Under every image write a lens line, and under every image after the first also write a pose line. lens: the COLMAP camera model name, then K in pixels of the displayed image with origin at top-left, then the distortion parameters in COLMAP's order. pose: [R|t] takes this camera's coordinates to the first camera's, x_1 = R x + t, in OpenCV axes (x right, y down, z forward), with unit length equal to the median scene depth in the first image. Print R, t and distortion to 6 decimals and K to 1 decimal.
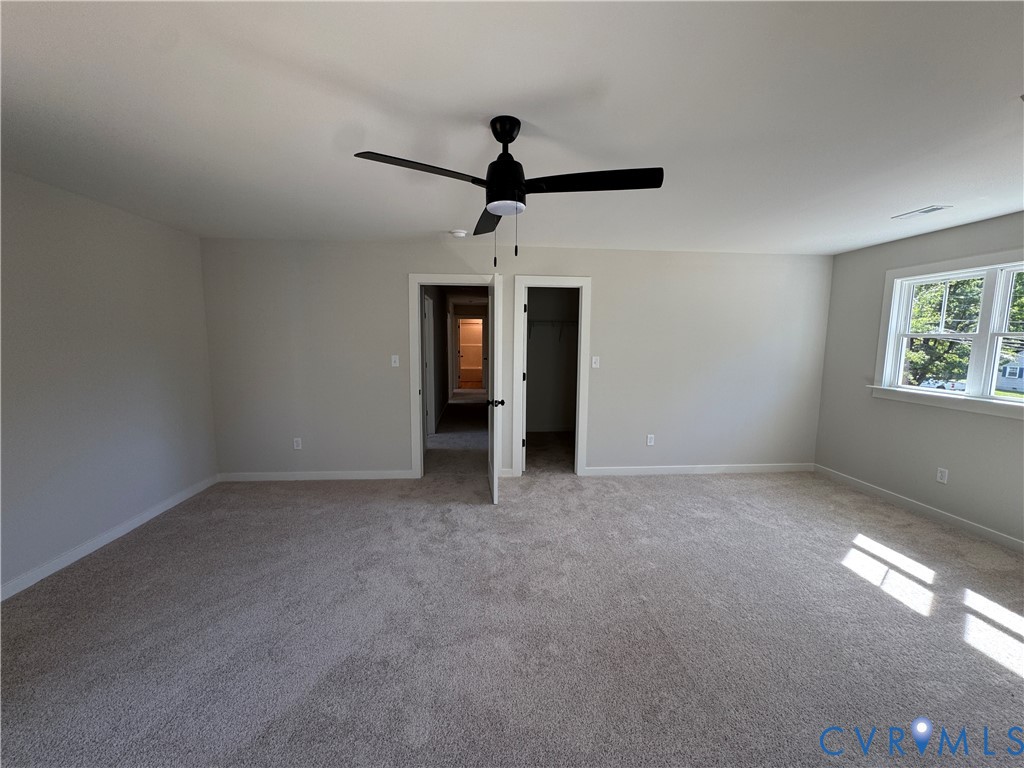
lens RADIAL K [[406.5, 0, 513.8], [0, 406.5, 381.6], [0, 0, 1]] dist [-0.003207, 0.000578]
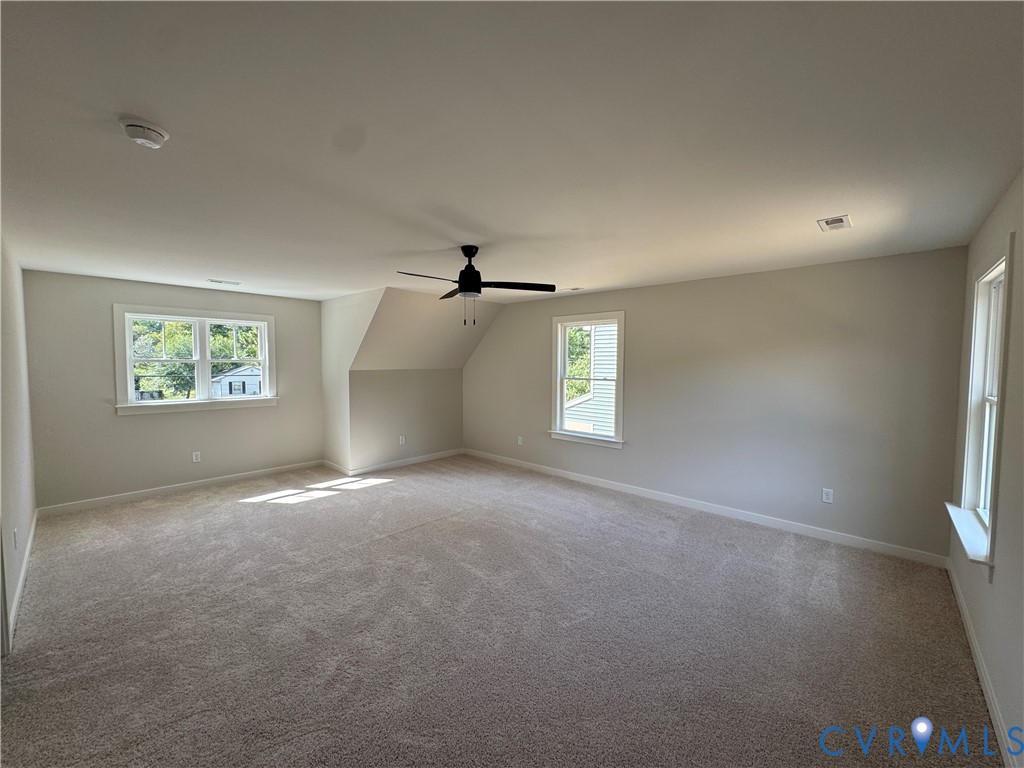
lens RADIAL K [[406.5, 0, 513.8], [0, 406.5, 381.6], [0, 0, 1]] dist [-0.003207, 0.000578]
pose [[-0.675225, -0.049354, 0.735959, -0.787175], [0.065329, 0.989836, 0.126317, -0.148632], [-0.734713, 0.133372, -0.665138, 1.128777]]
